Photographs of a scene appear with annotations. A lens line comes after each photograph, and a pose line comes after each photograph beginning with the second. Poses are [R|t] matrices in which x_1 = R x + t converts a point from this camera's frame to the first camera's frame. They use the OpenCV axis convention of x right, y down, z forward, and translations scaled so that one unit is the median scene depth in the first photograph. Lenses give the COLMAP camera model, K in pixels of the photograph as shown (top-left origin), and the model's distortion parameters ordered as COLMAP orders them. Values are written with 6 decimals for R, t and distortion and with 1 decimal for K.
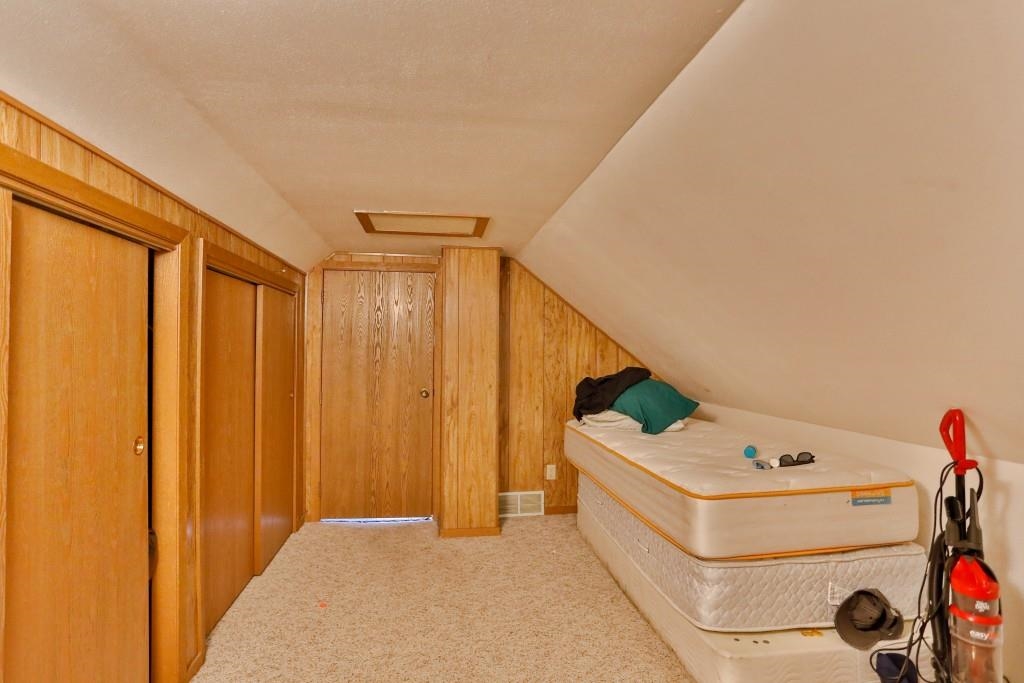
lens RADIAL K [[535.8, 0, 502.5], [0, 535.8, 344.2], [0, 0, 1]] dist [-0.052600, 0.026593]
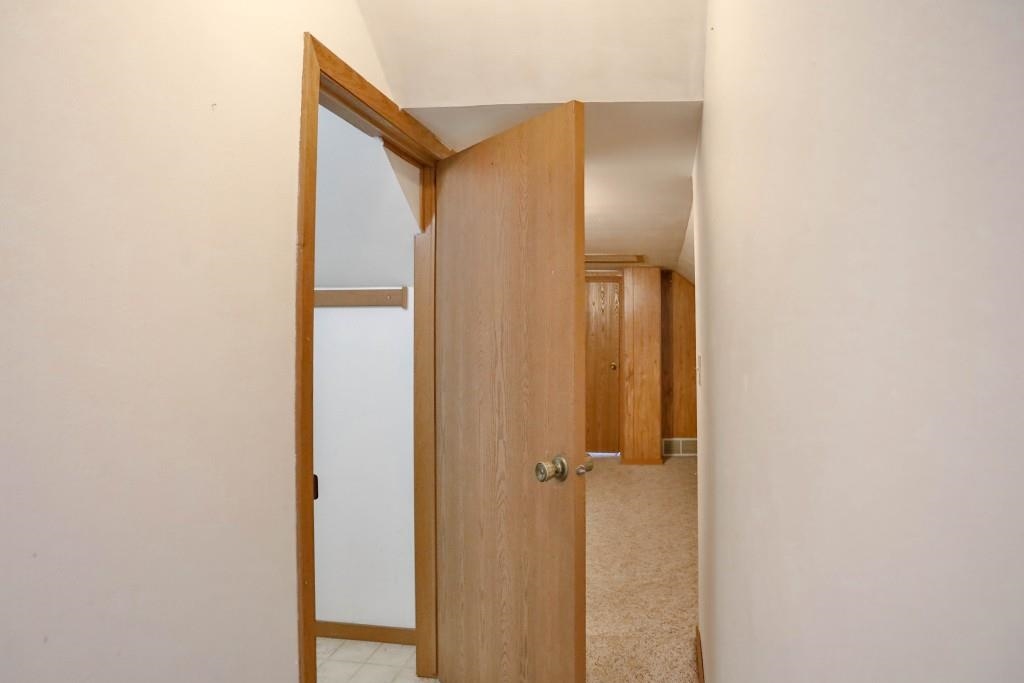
lens RADIAL K [[558.5, 0, 530.0], [0, 558.5, 345.0], [0, 0, 1]] dist [-0.064123, 0.027882]
pose [[0.937163, -0.000014, -0.348892, 0.175414], [0.012316, 0.999378, 0.033042, -0.019085], [0.348675, -0.035263, 0.936580, -0.500892]]
